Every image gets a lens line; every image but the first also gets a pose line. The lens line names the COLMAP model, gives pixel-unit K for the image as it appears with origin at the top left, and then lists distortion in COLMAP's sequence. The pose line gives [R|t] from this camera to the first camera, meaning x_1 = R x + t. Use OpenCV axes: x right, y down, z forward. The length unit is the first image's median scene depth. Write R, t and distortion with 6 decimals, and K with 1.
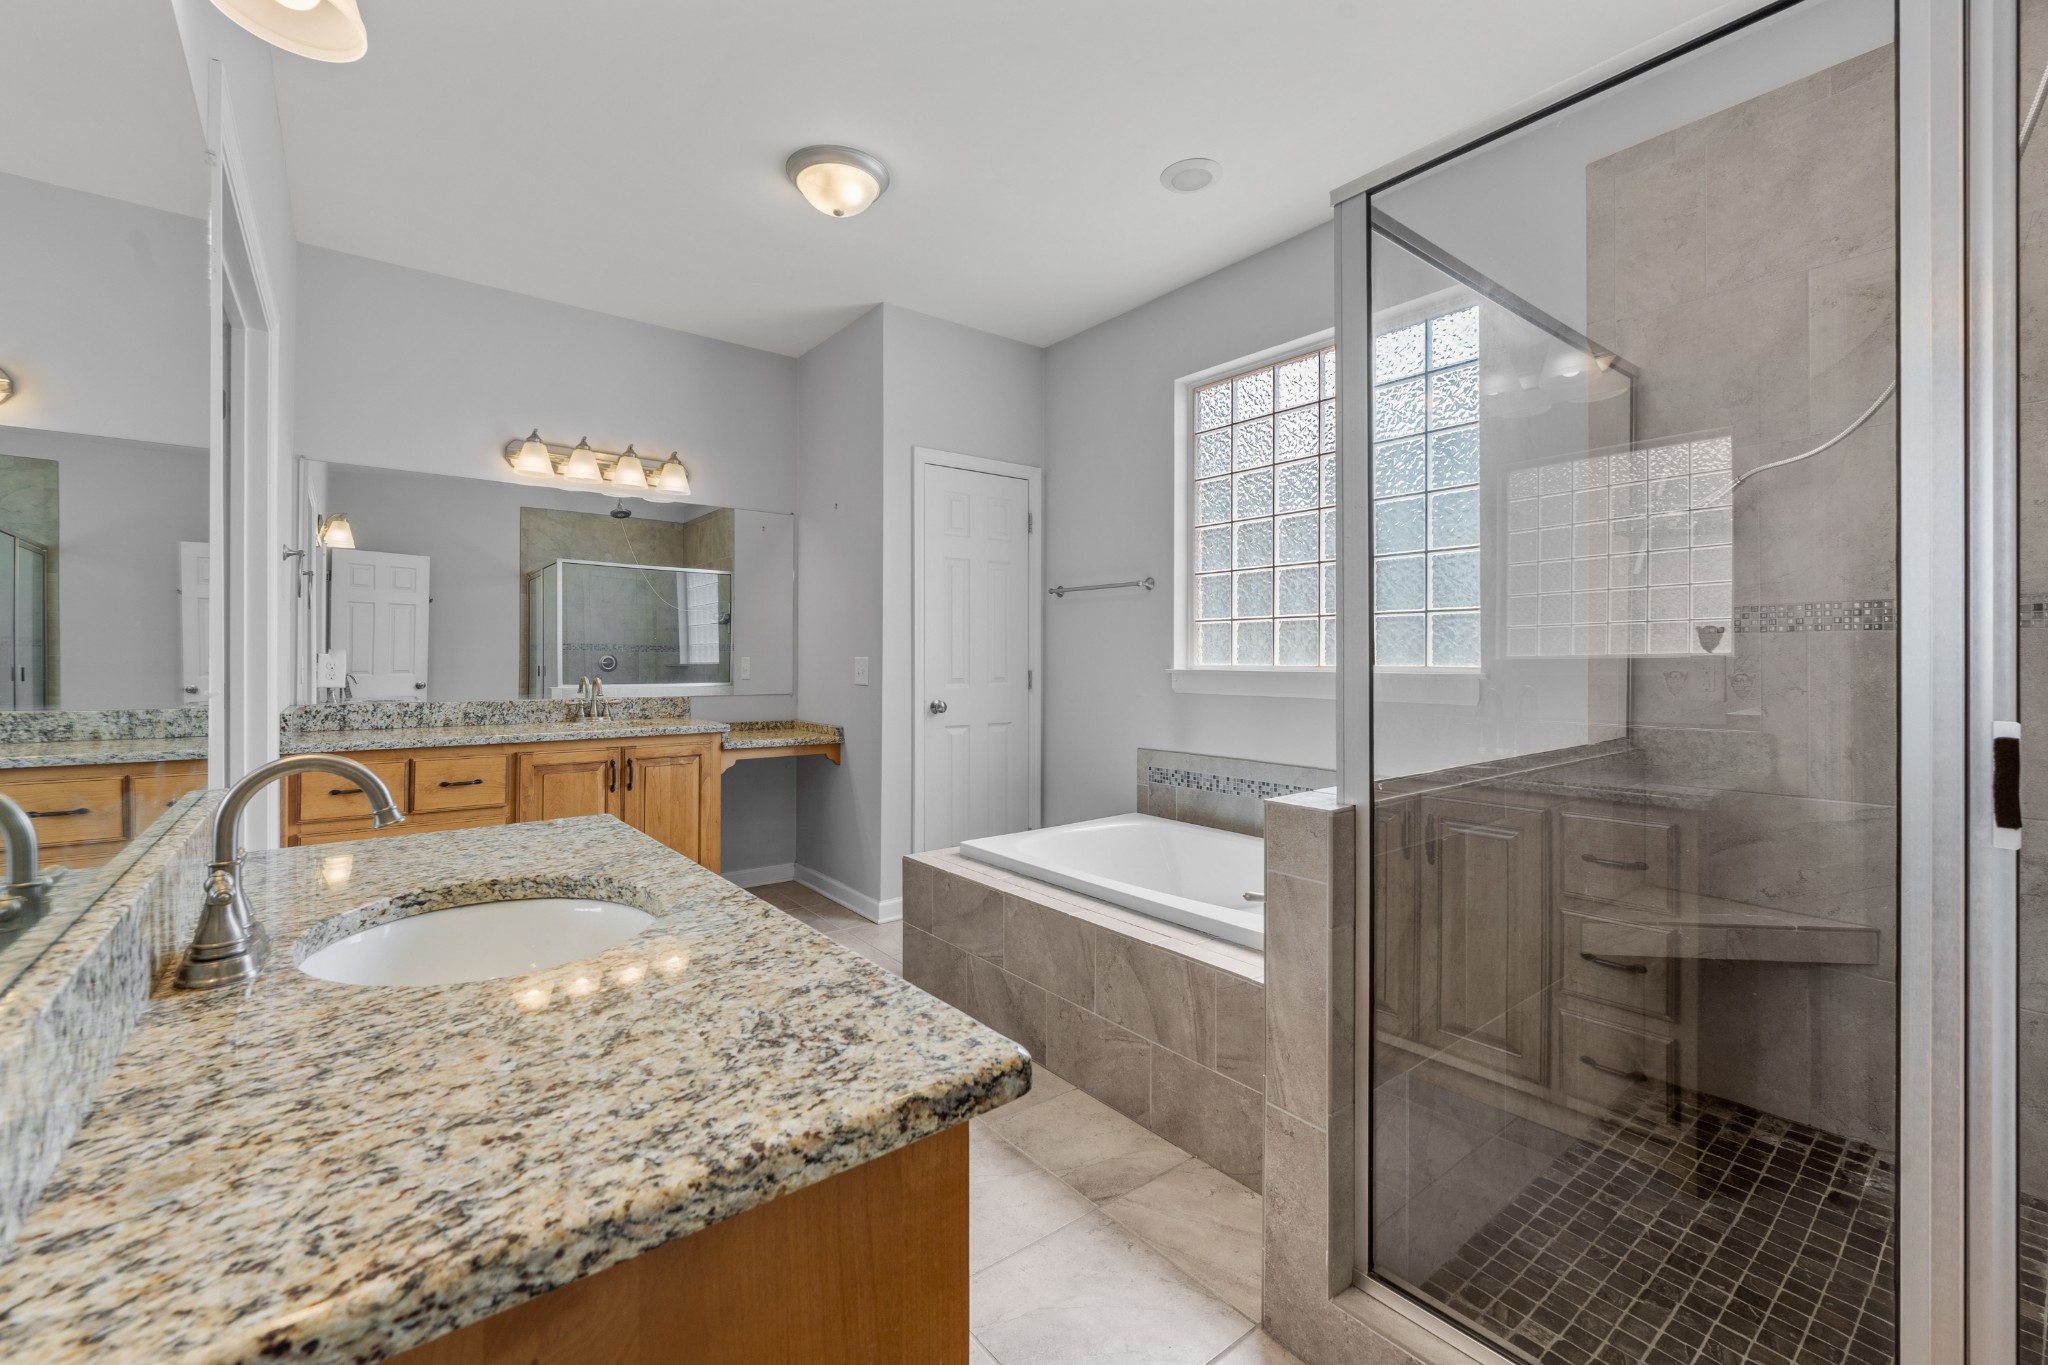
lens RADIAL K [[848.9, 0, 1018.1], [0, 848.9, 650.0], [0, 0, 1]] dist [-0.002261, 0.000352]
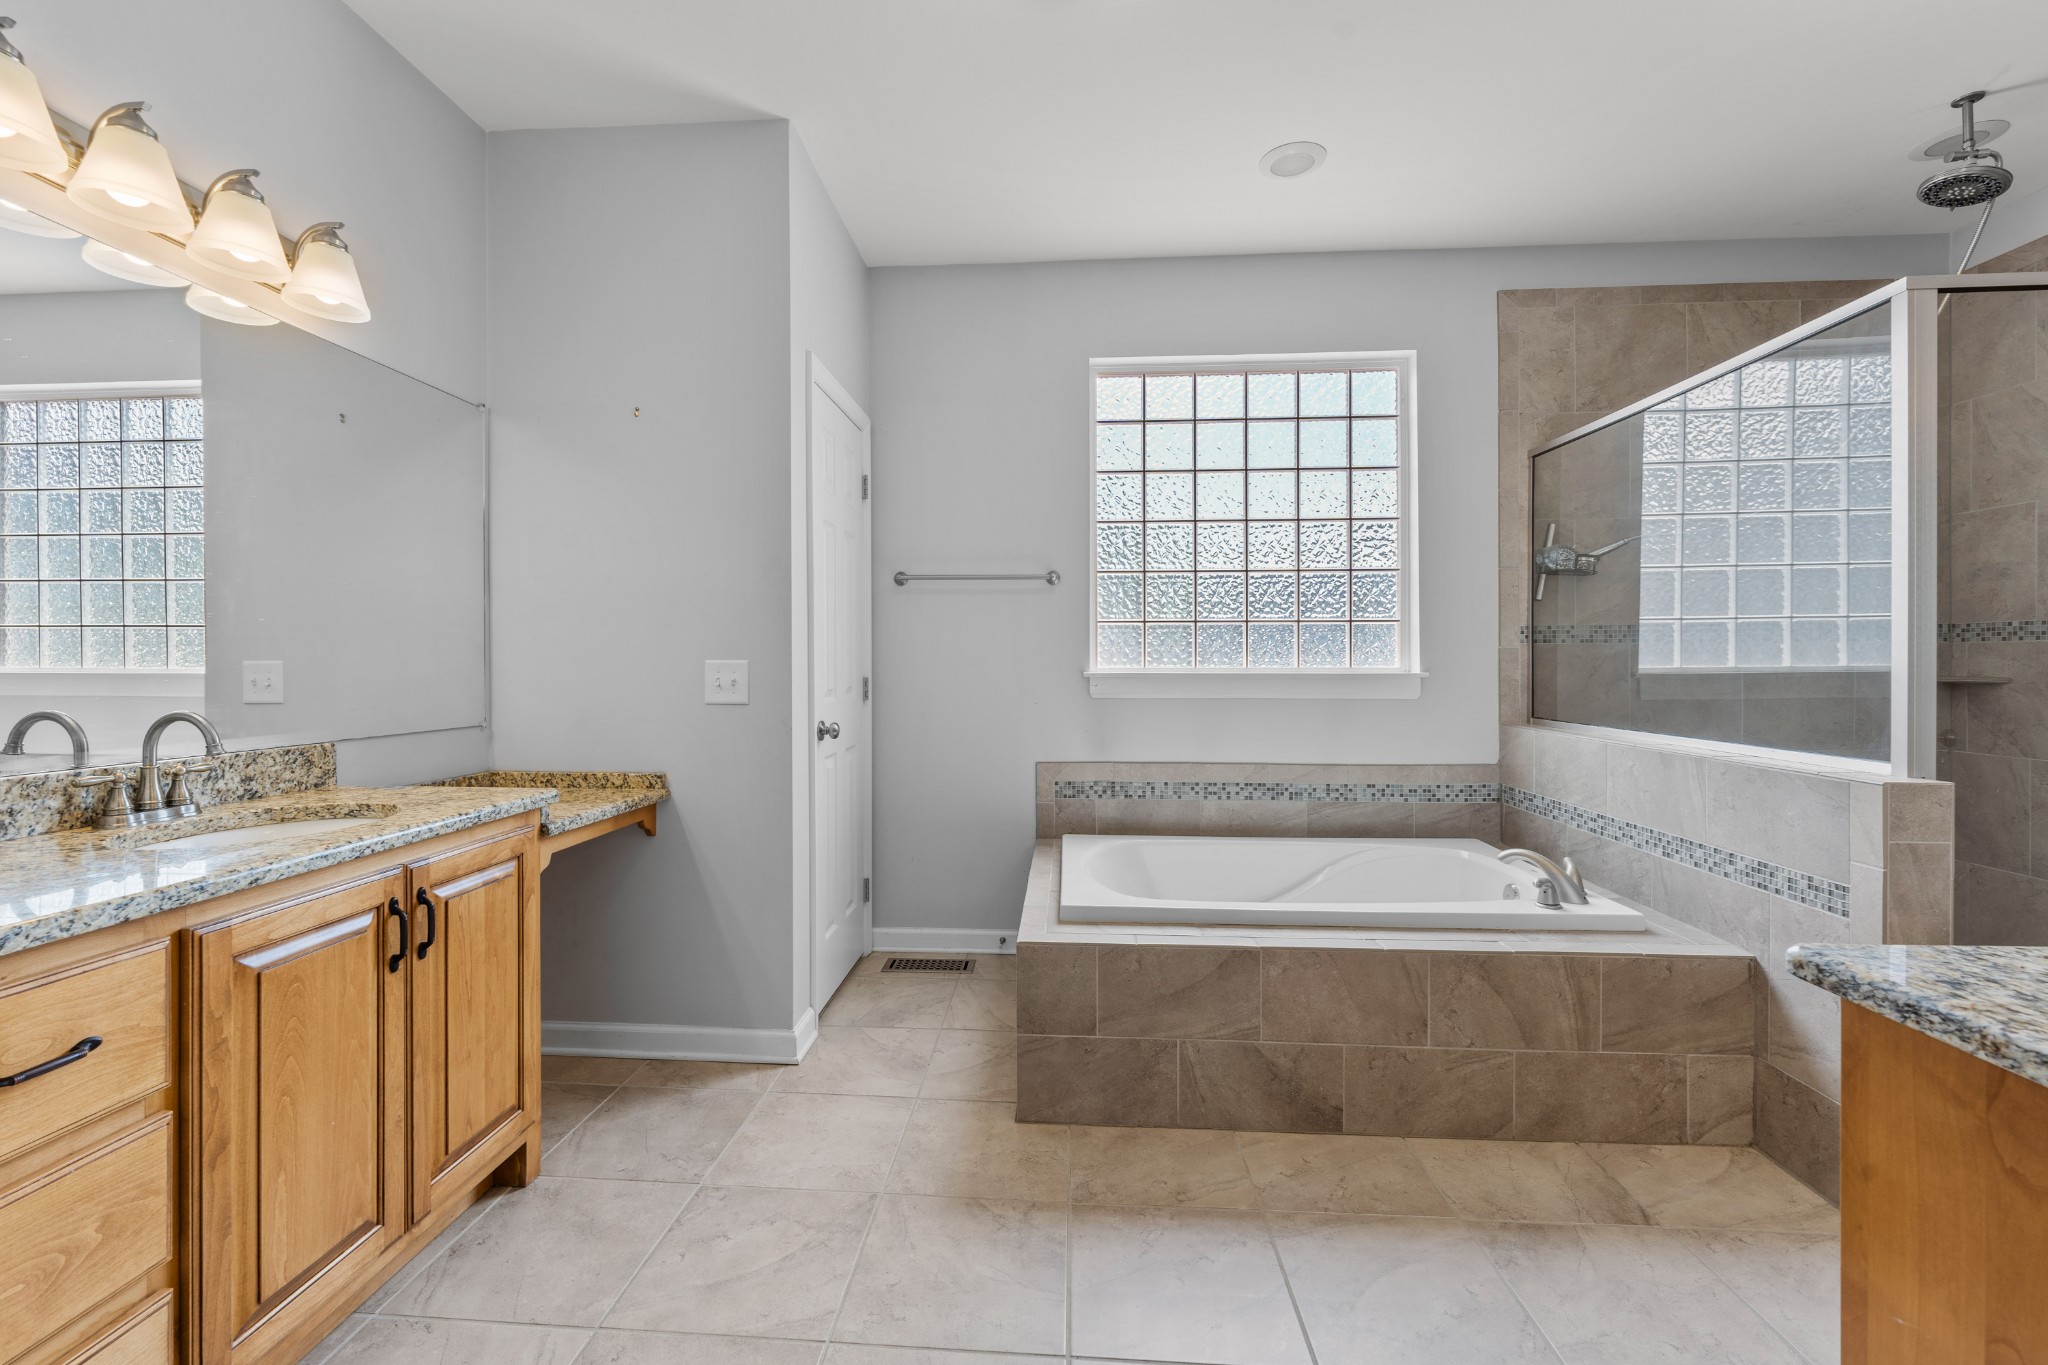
lens RADIAL K [[834.6, 0, 1012.3], [0, 834.6, 663.7], [0, 0, 1]] dist [-0.002155, -0.000344]
pose [[0.670686, -0.003757, 0.741732, -0.649643], [-0.005498, 0.999935, 0.010037, 0.005012], [-0.741721, -0.010810, 0.670621, 0.541737]]
